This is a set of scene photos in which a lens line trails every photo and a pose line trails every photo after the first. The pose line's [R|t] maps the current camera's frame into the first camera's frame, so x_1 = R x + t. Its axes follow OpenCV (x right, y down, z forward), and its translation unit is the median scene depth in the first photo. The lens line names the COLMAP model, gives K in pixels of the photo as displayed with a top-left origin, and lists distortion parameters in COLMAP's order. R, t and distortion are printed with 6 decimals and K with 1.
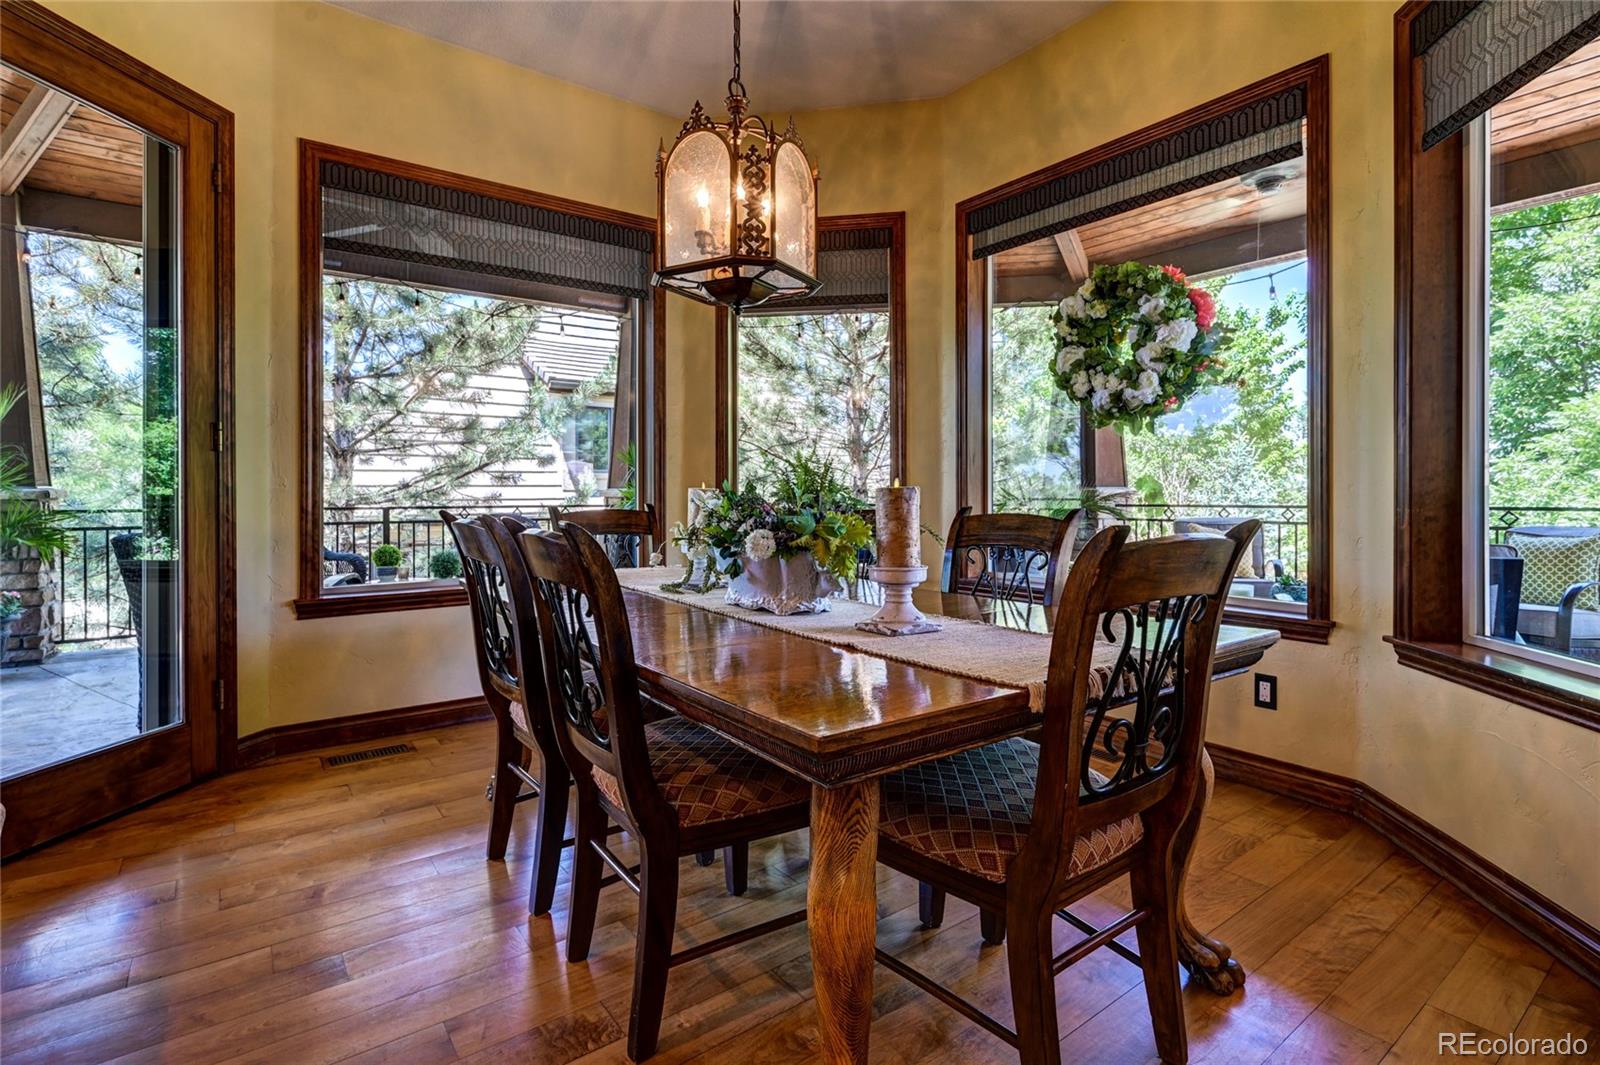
lens RADIAL K [[768.2, 0, 824.8], [0, 768.2, 499.4], [0, 0, 1]] dist [0.008236, -0.001686]
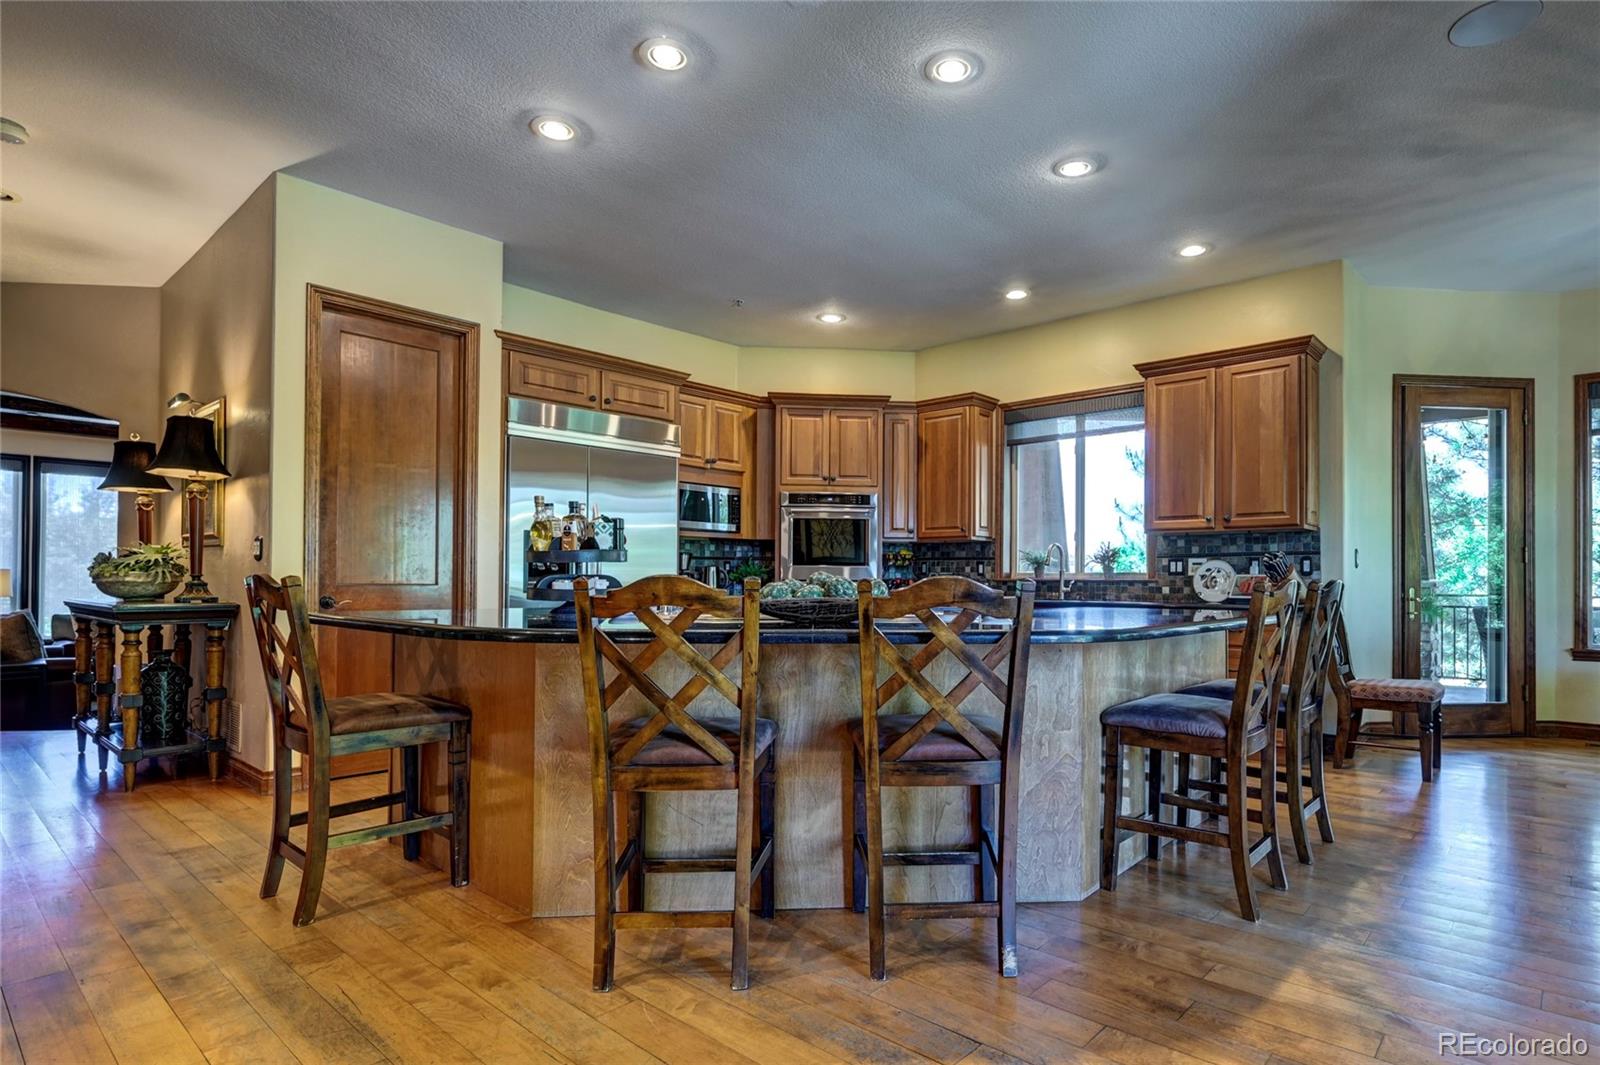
lens RADIAL K [[832.7, 0, 839.2], [0, 832.7, 576.0], [0, 0, 1]] dist [-0.020575, 0.000742]
pose [[0.176973, -0.006508, -0.984194, 0.763278], [-0.008579, 0.999930, -0.008154, 0.000712], [0.984178, 0.009887, 0.176904, -0.859831]]
